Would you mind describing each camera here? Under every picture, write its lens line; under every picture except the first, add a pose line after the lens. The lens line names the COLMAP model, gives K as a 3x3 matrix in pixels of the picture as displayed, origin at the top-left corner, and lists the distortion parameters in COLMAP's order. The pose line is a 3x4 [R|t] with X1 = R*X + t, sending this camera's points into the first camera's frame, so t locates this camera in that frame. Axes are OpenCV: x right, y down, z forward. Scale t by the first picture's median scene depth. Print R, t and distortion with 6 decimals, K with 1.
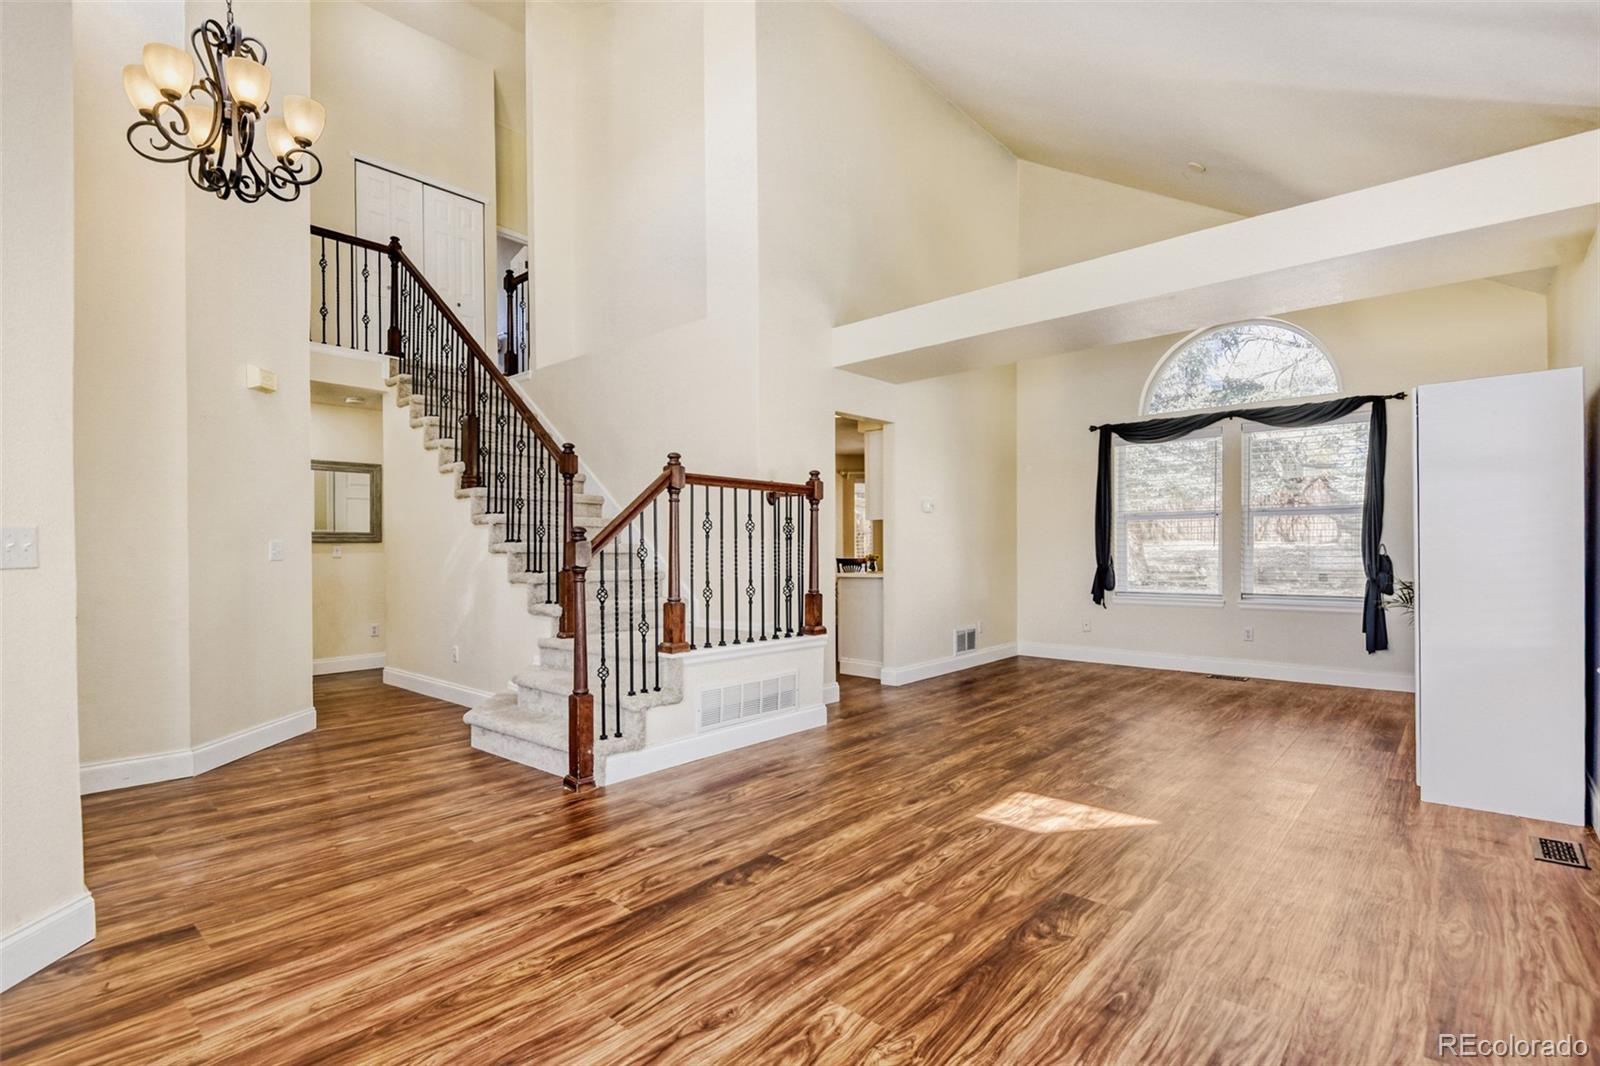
lens RADIAL K [[792.2, 0, 768.5], [0, 792.2, 562.6], [0, 0, 1]] dist [0.009247, -0.004620]
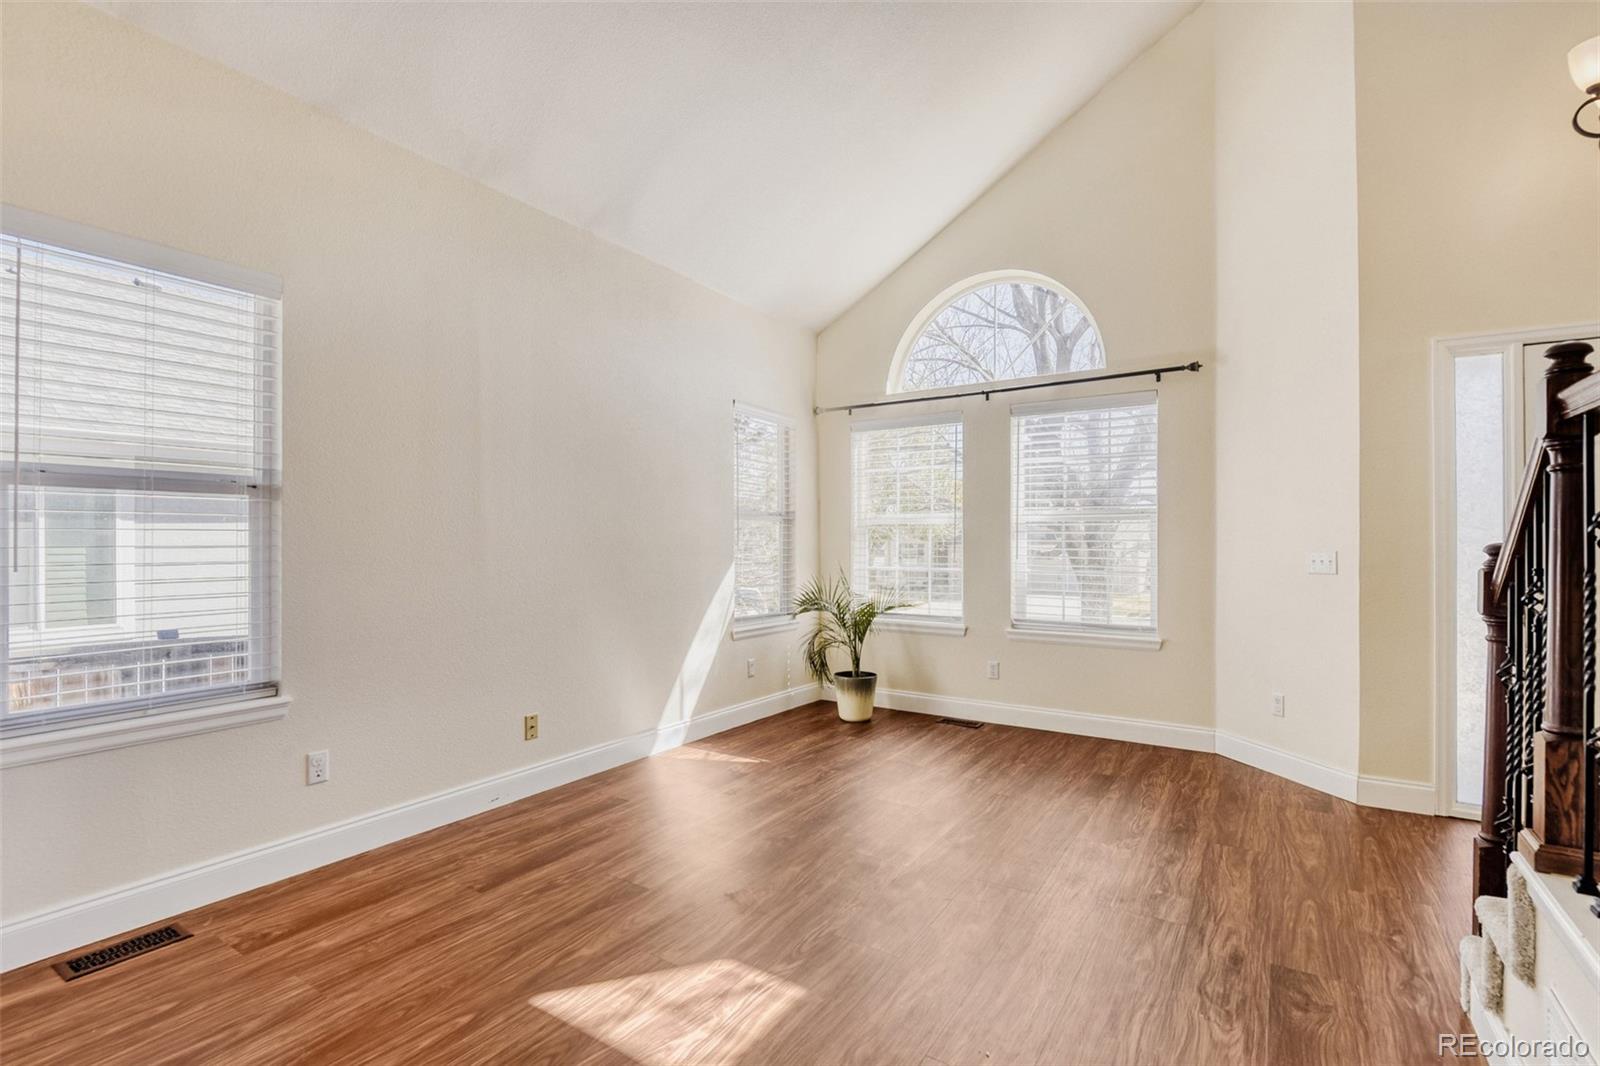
lens RADIAL K [[747.0, 0, 791.7], [0, 747.0, 534.2], [0, 0, 1]] dist [0.020643, -0.014795]
pose [[-0.986681, 0.000930, -0.162662, 0.302179], [0.000045, 0.999985, 0.005445, -0.048913], [0.162664, 0.005365, -0.986667, 1.287462]]
